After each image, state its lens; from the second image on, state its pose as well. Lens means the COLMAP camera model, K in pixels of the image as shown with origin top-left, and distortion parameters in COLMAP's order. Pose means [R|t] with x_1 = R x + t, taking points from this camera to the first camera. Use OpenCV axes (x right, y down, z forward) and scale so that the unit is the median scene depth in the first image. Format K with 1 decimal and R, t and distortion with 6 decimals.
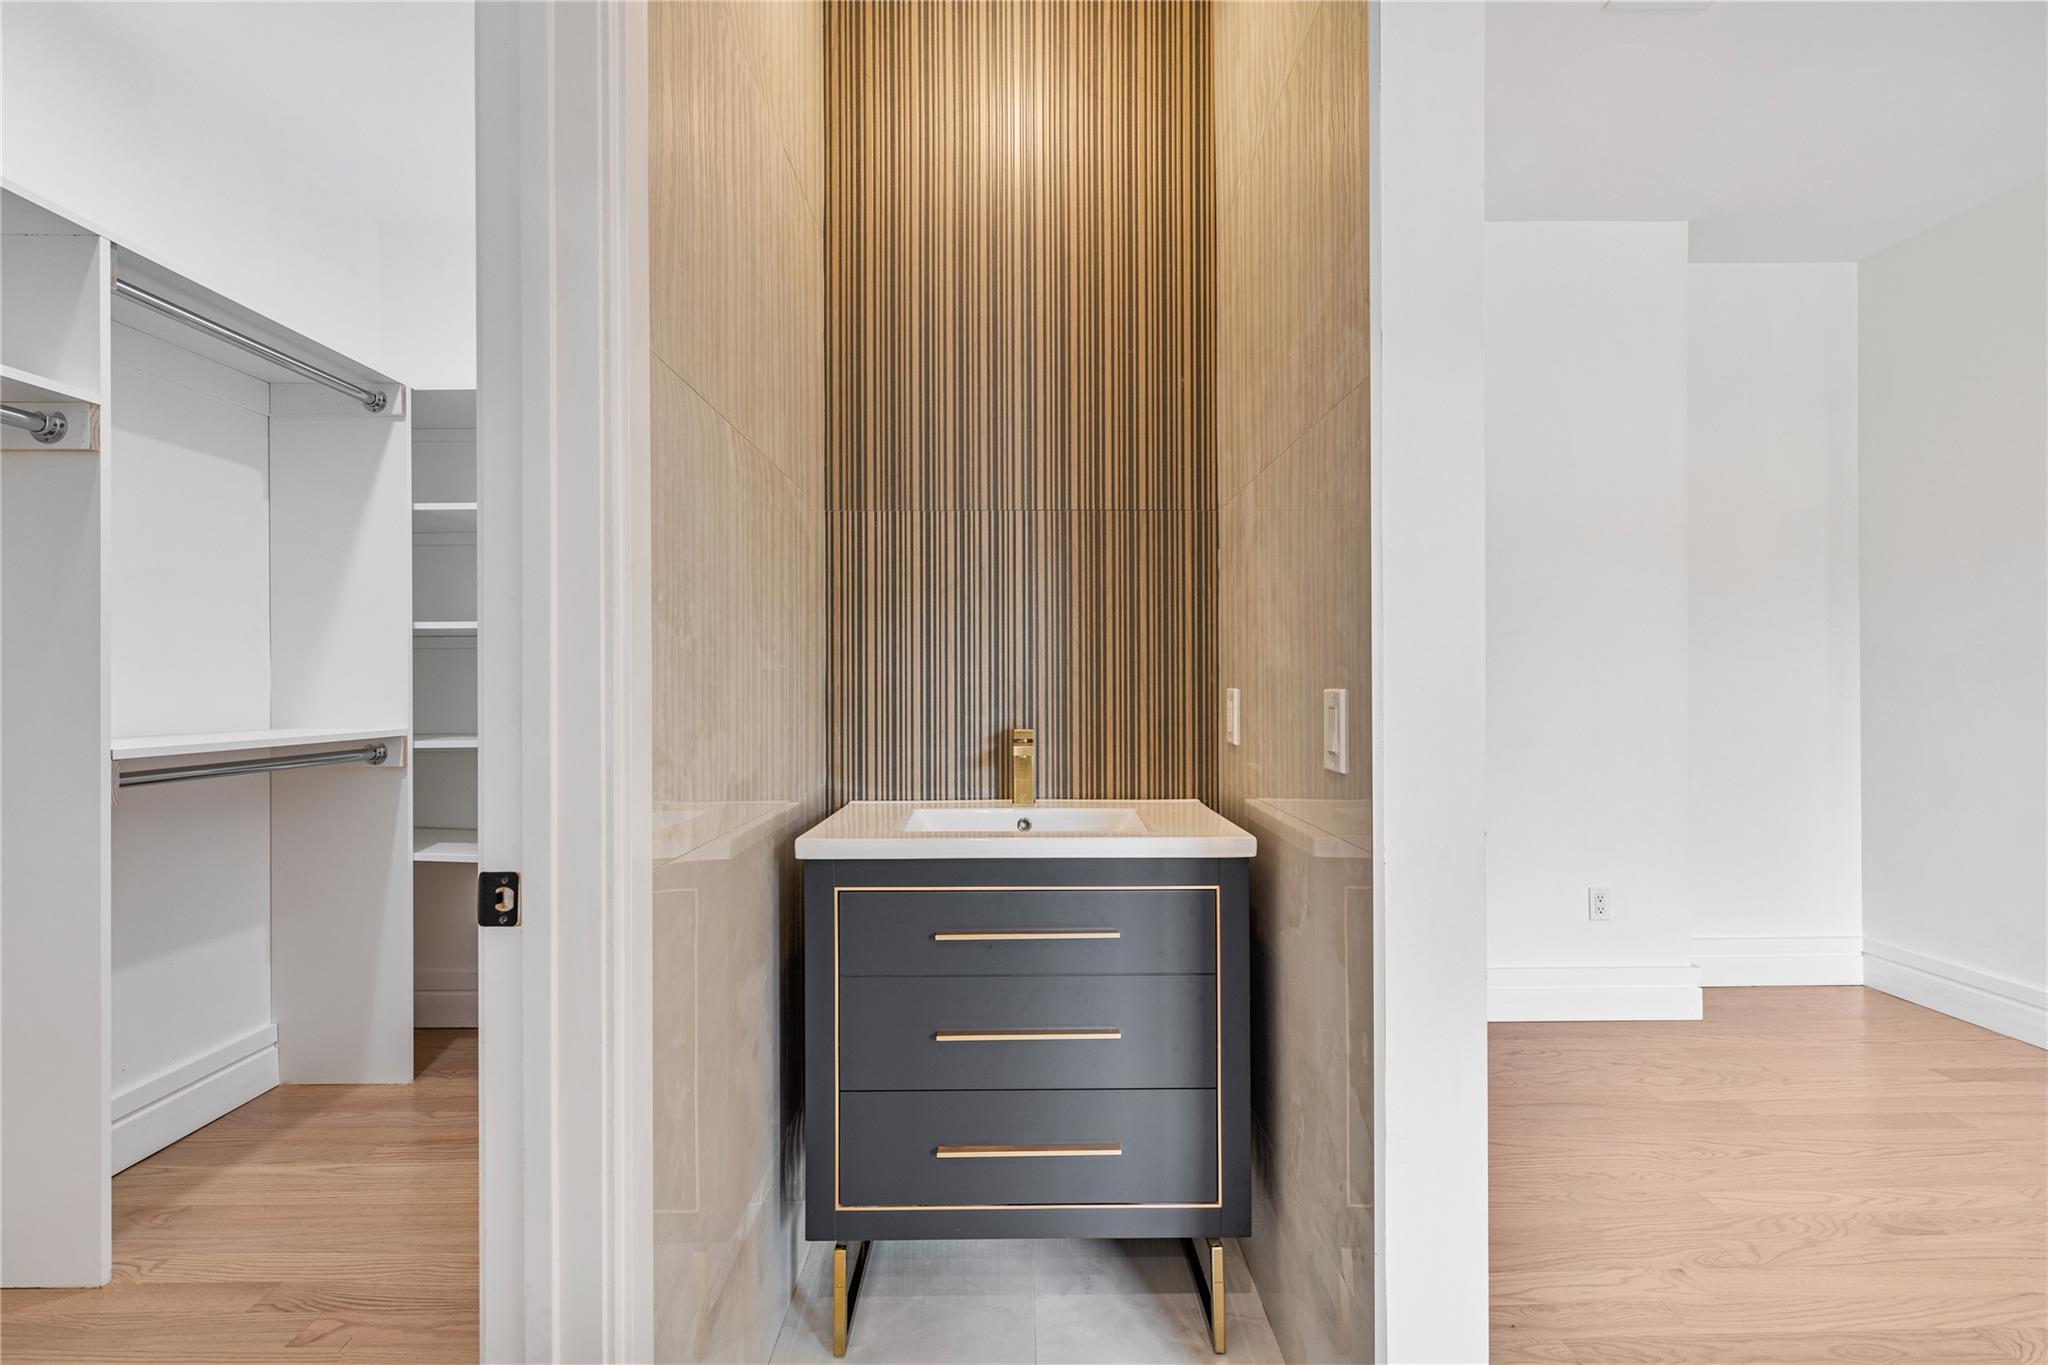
lens RADIAL K [[854.0, 0, 1018.7], [0, 854.0, 675.4], [0, 0, 1]] dist [0.001476, -0.000239]
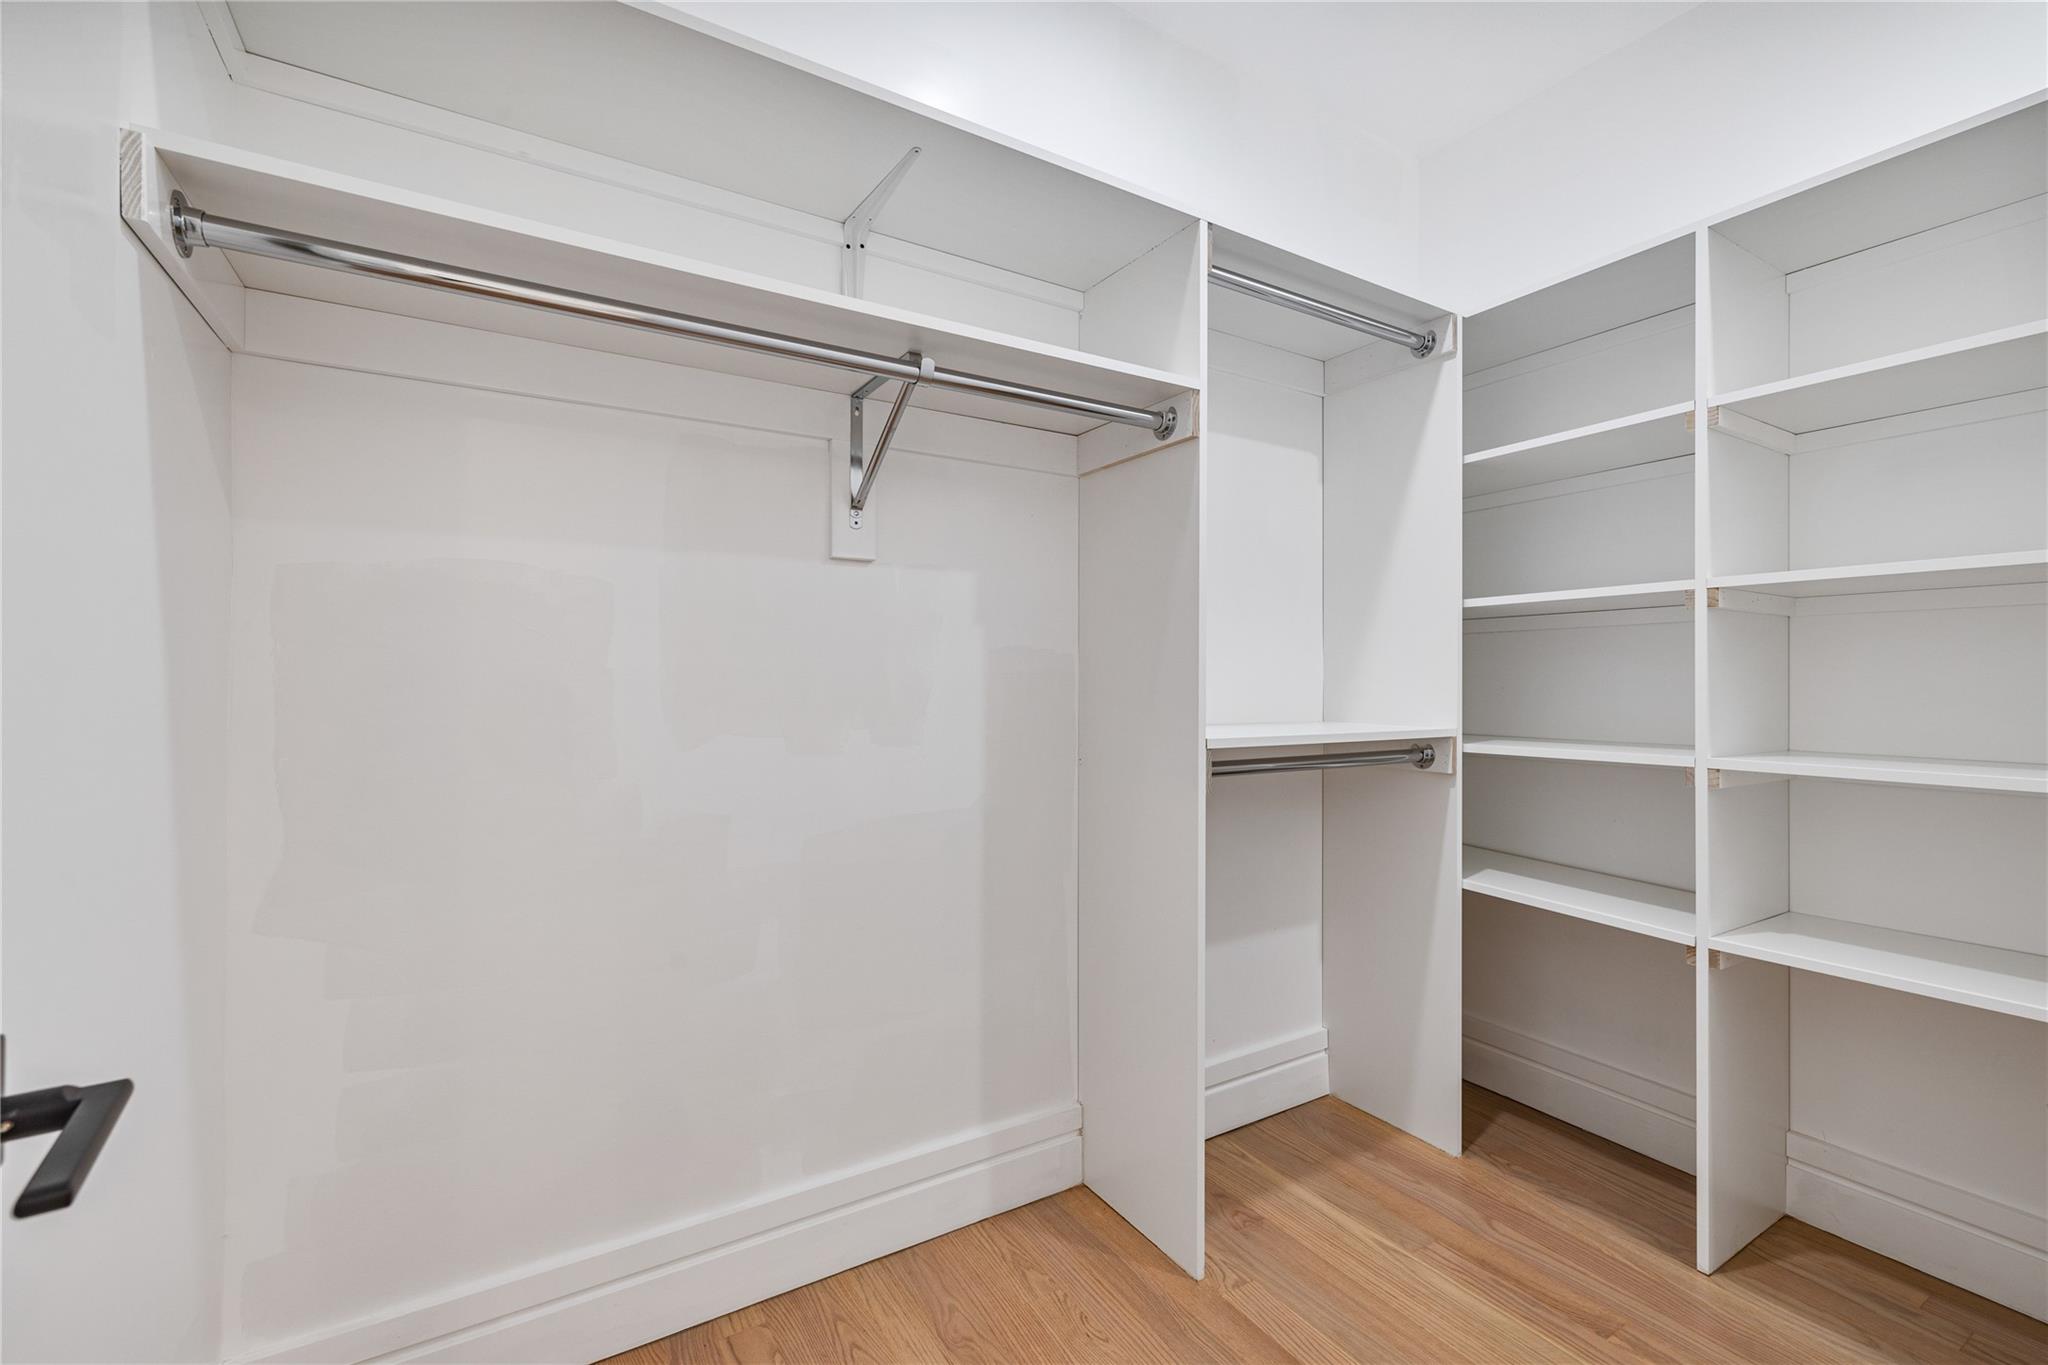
lens RADIAL K [[854.0, 0, 1018.7], [0, 854.0, 675.4], [0, 0, 1]] dist [0.001476, -0.000239]
pose [[0.512856, 0.009130, -0.858426, -0.256892], [-0.001820, 0.999953, 0.009548, 0.004467], [0.858473, -0.003335, 0.512848, 0.243207]]
